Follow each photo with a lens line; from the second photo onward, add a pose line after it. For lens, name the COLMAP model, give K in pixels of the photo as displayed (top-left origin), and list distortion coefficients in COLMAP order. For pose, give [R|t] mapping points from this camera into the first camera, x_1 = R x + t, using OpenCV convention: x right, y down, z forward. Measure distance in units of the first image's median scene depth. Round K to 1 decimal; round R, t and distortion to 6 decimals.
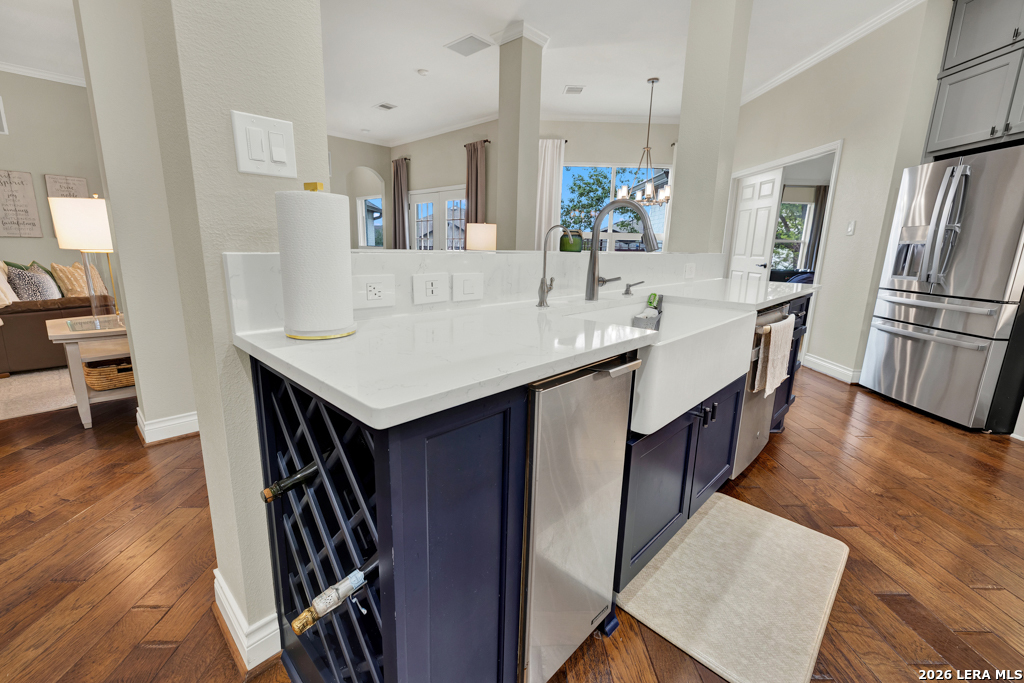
lens RADIAL K [[440.0, 0, 508.3], [0, 440.0, 341.5], [0, 0, 1]] dist [0.005170, -0.000640]
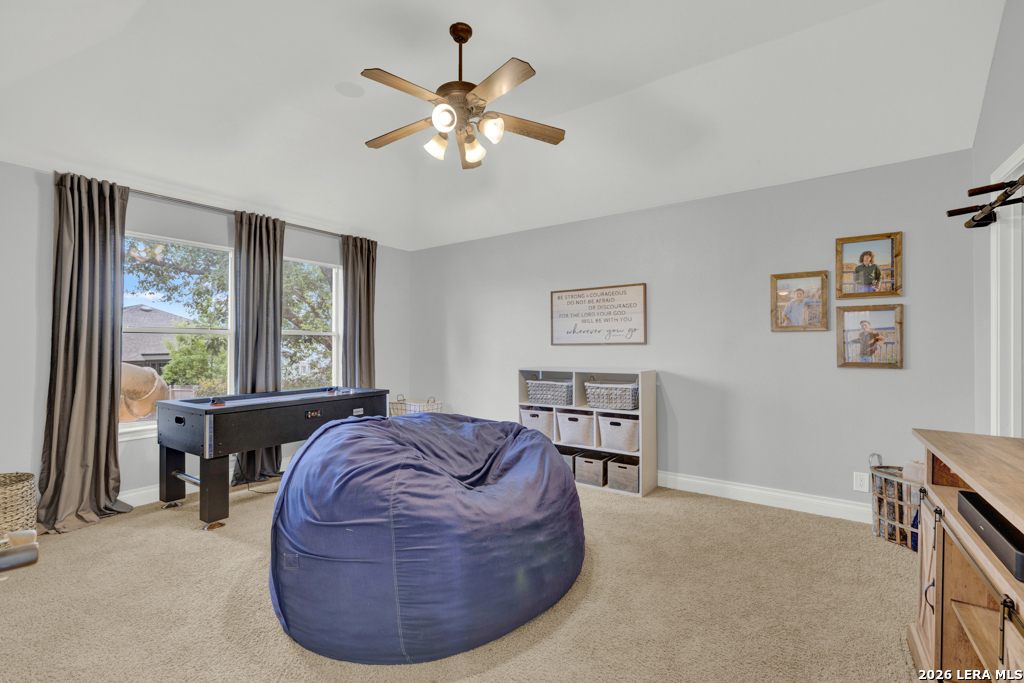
lens RADIAL K [[440.0, 0, 511.5], [0, 440.0, 341.6], [0, 0, 1]] dist [0.005170, -0.000640]
pose [[0.578881, -0.008808, 0.815364, 0.300169], [0.181948, 0.976126, -0.118633, -0.093675], [-0.794853, 0.217029, 0.566664, 0.443482]]
